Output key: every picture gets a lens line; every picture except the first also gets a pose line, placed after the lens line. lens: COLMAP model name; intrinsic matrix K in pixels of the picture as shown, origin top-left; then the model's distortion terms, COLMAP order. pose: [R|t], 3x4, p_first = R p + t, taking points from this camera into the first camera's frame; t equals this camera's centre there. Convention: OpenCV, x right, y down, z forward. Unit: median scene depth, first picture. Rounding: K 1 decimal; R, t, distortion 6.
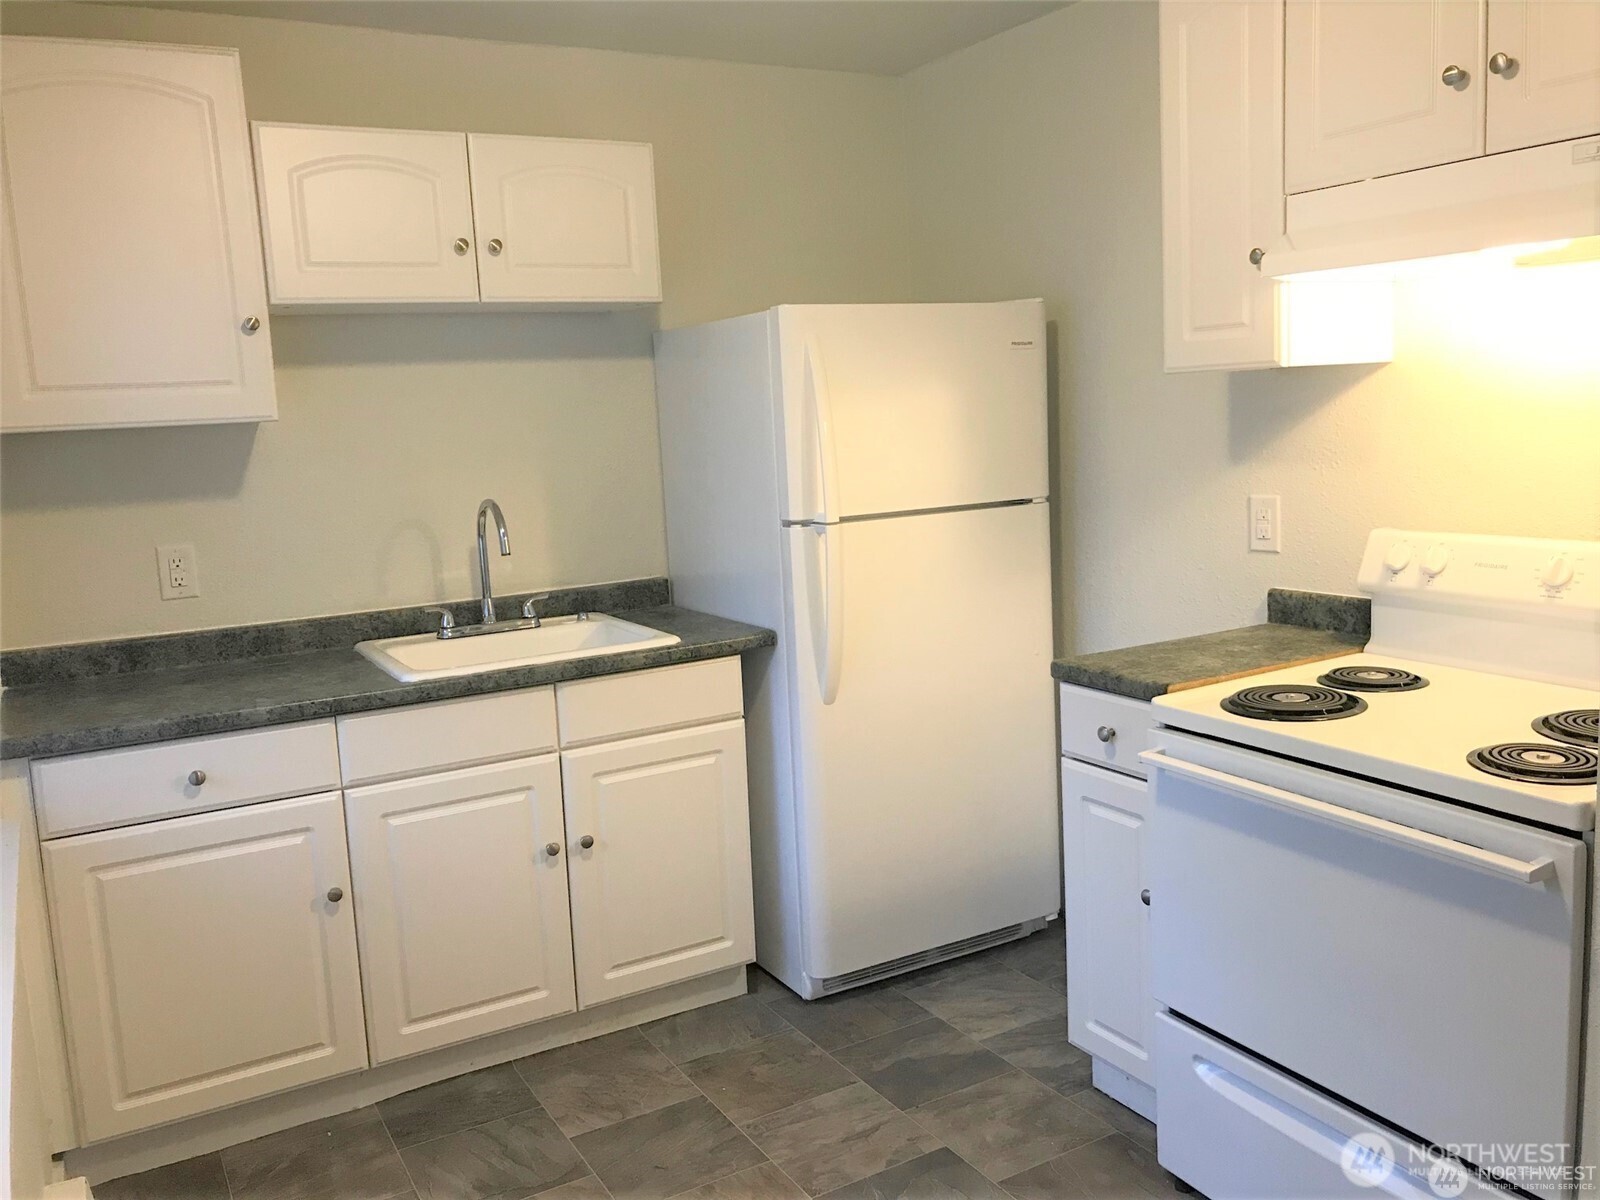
lens RADIAL K [[1330.4, 0, 800.0], [0, 1330.4, 600.0], [0, 0, 1]] dist [-0.034057, 0.137709]
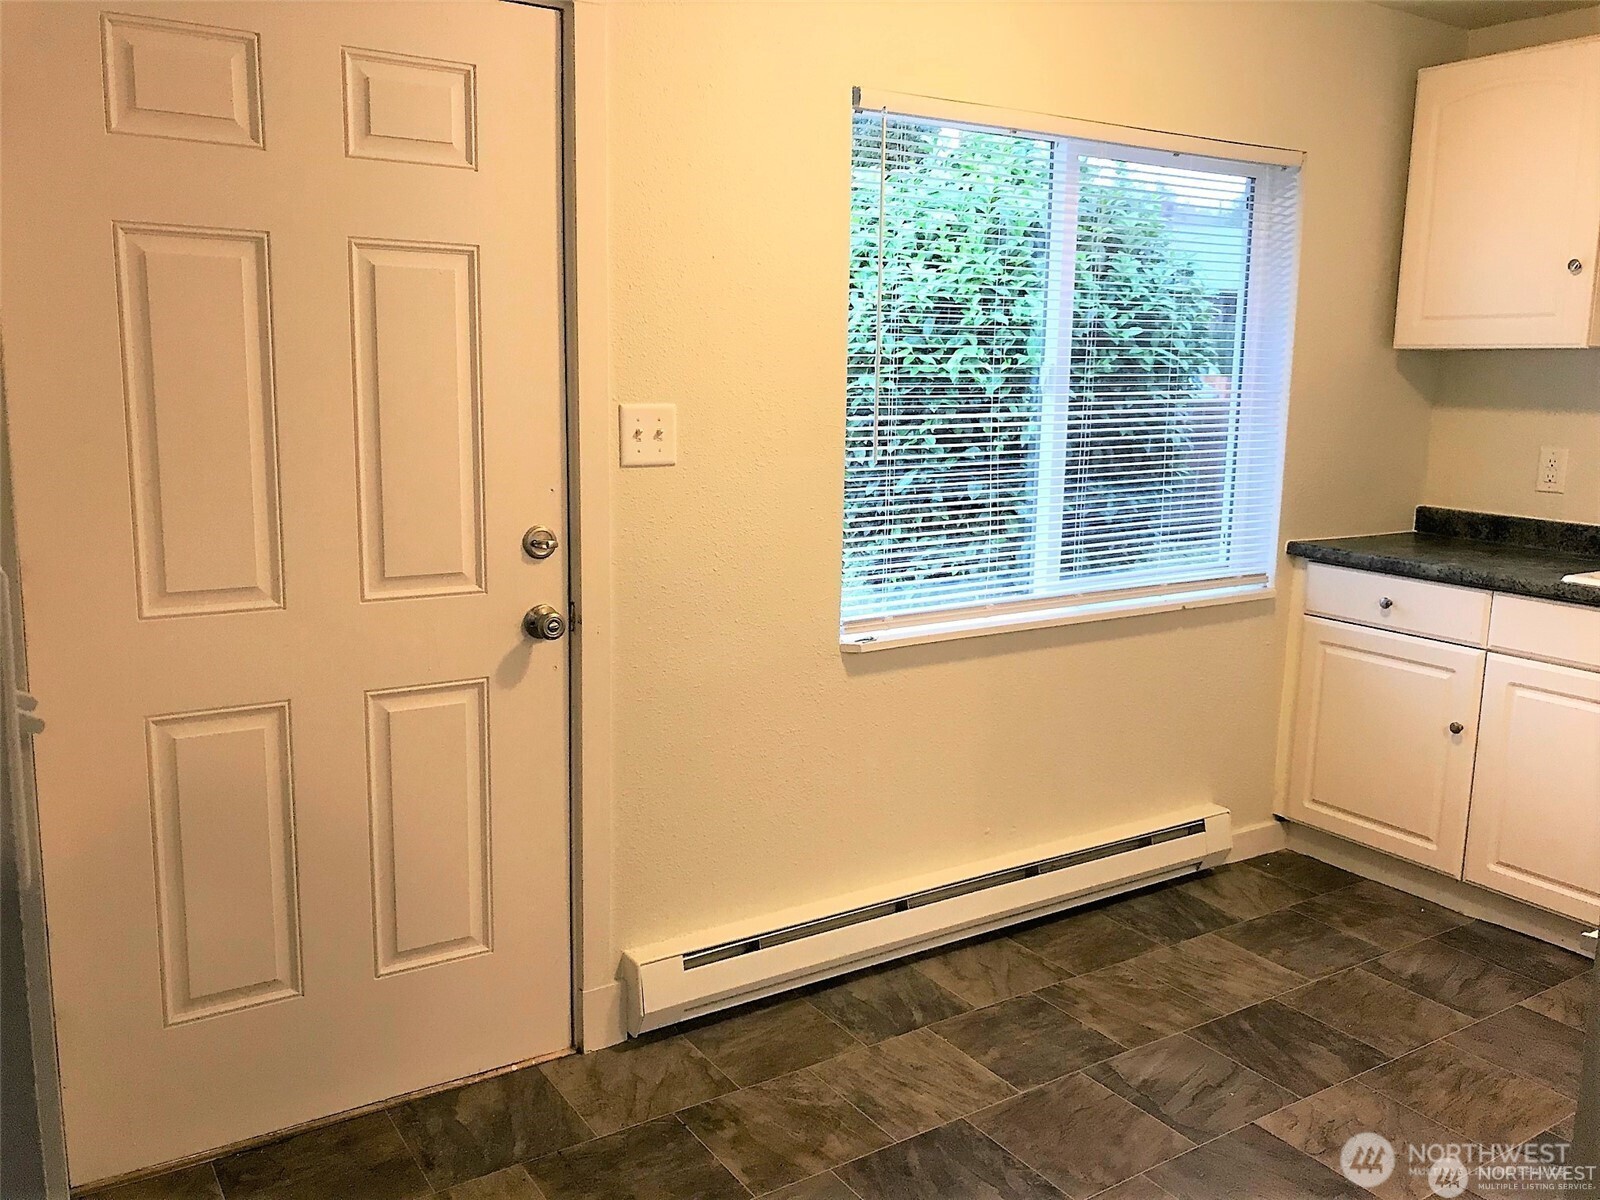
lens RADIAL K [[1317.3, 0, 800.0], [0, 1317.3, 600.0], [0, 0, 1]] dist [0.015411, -0.001143]
pose [[0.061888, 0.226761, -0.971982, 0.789040], [-0.165402, 0.962714, 0.214067, -0.058857], [0.984282, 0.147520, 0.097087, 0.250711]]
